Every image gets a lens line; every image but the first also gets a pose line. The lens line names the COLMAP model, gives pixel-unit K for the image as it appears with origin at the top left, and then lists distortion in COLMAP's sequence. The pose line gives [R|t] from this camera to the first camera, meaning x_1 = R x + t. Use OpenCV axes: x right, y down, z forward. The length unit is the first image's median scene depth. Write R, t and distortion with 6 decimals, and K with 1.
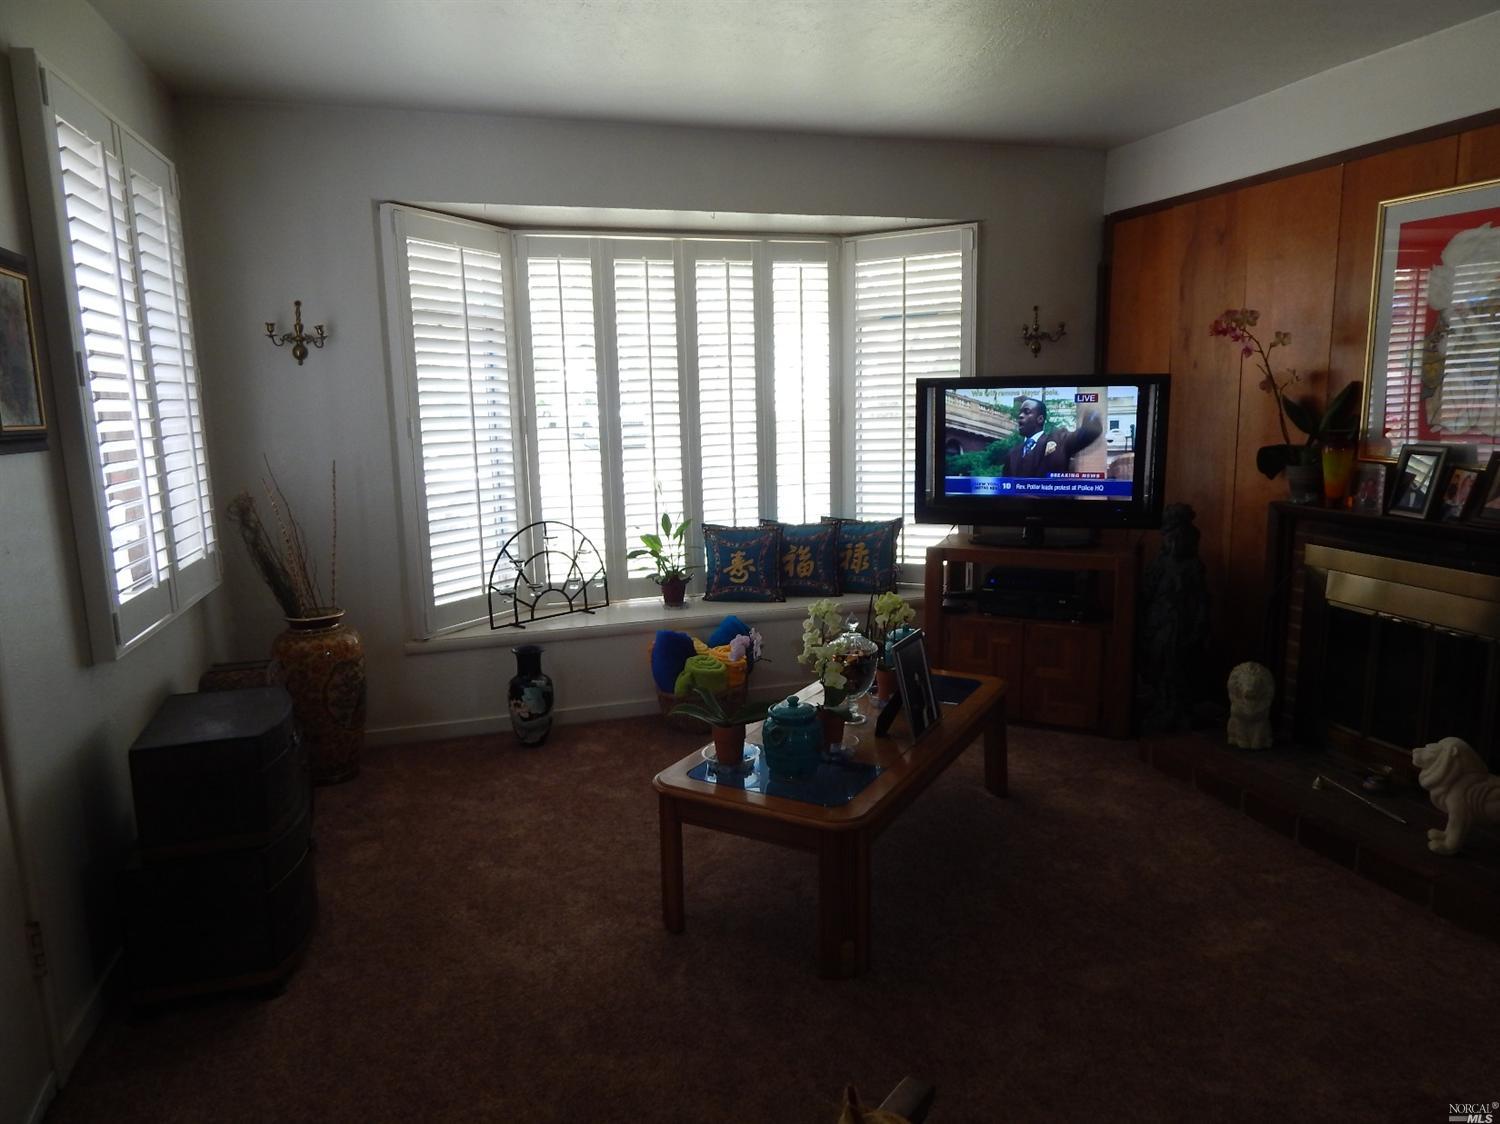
lens RADIAL K [[987.3, 0, 750.0], [0, 987.3, 562.0], [0, 0, 1]] dist [0.005502, -0.000733]
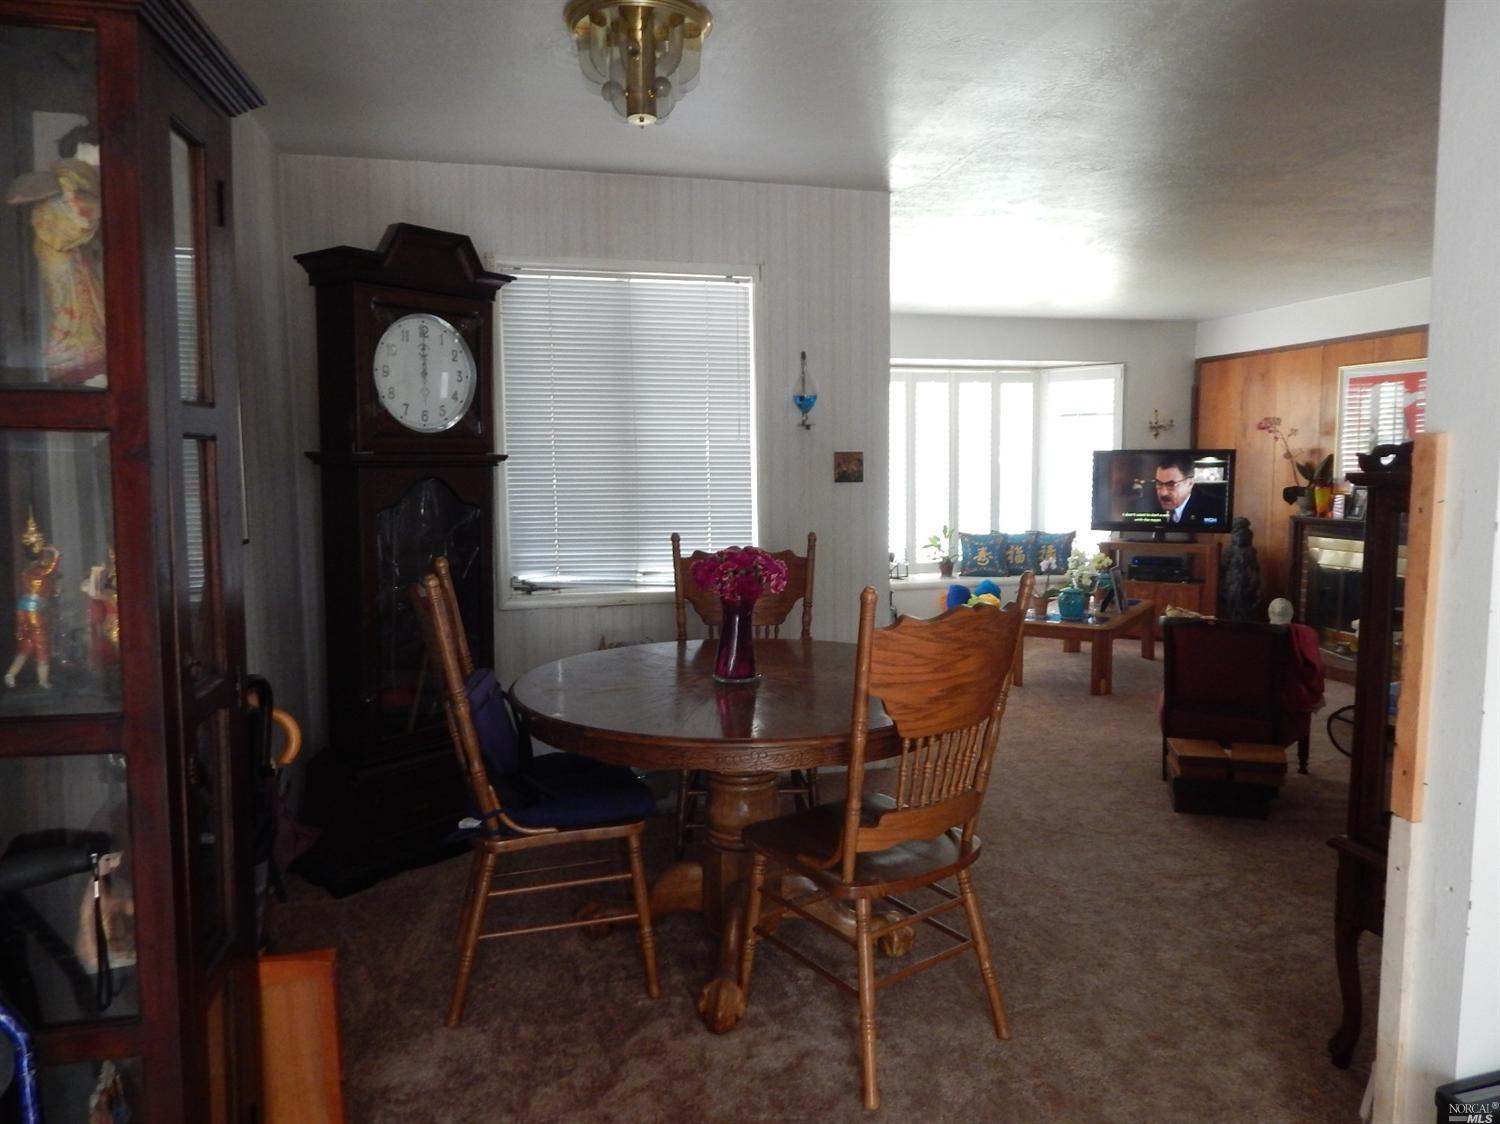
lens RADIAL K [[985.9, 0, 755.1], [0, 985.9, 560.0], [0, 0, 1]] dist [0.010031, -0.016038]
pose [[0.998493, 0.018270, -0.051749, -0.340738], [-0.021958, 0.997191, -0.071615, 0.153568], [0.050295, 0.072644, 0.996089, -0.794907]]
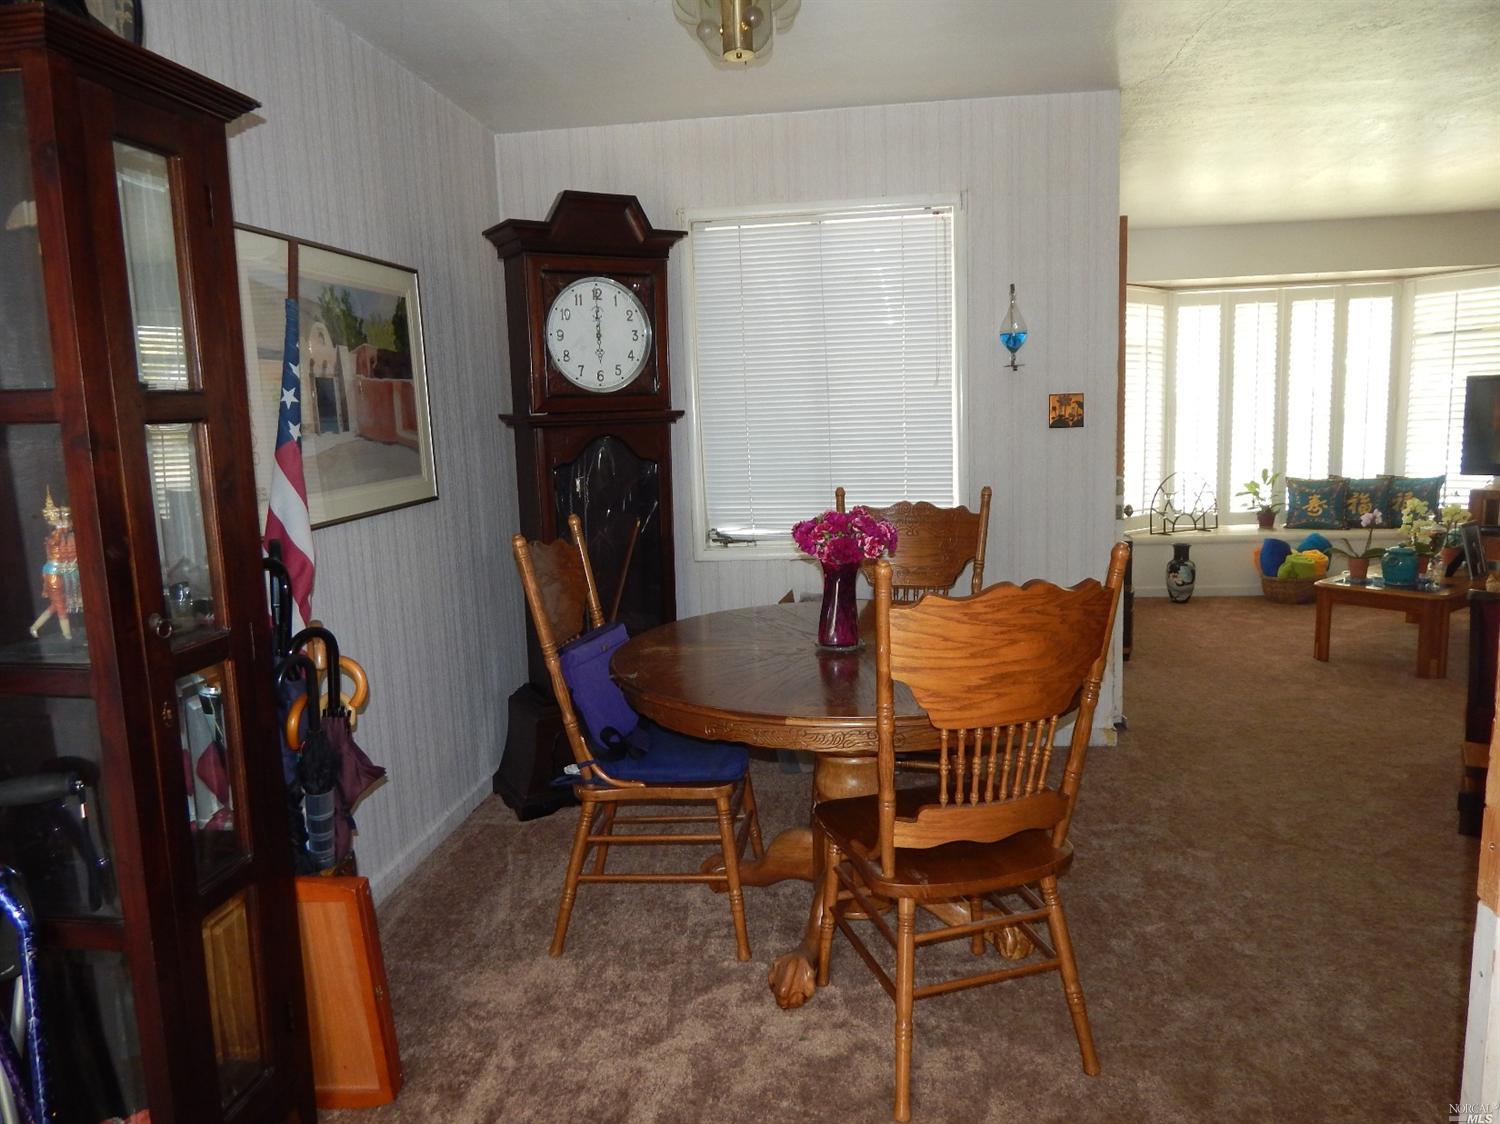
lens RADIAL K [[985.9, 0, 755.1], [0, 985.9, 560.0], [0, 0, 1]] dist [0.010031, -0.016038]
pose [[0.917310, 0.046147, -0.395490, -0.203365], [-0.049820, 0.998758, 0.000985, 0.134933], [0.395045, 0.018800, 0.918470, -0.735482]]
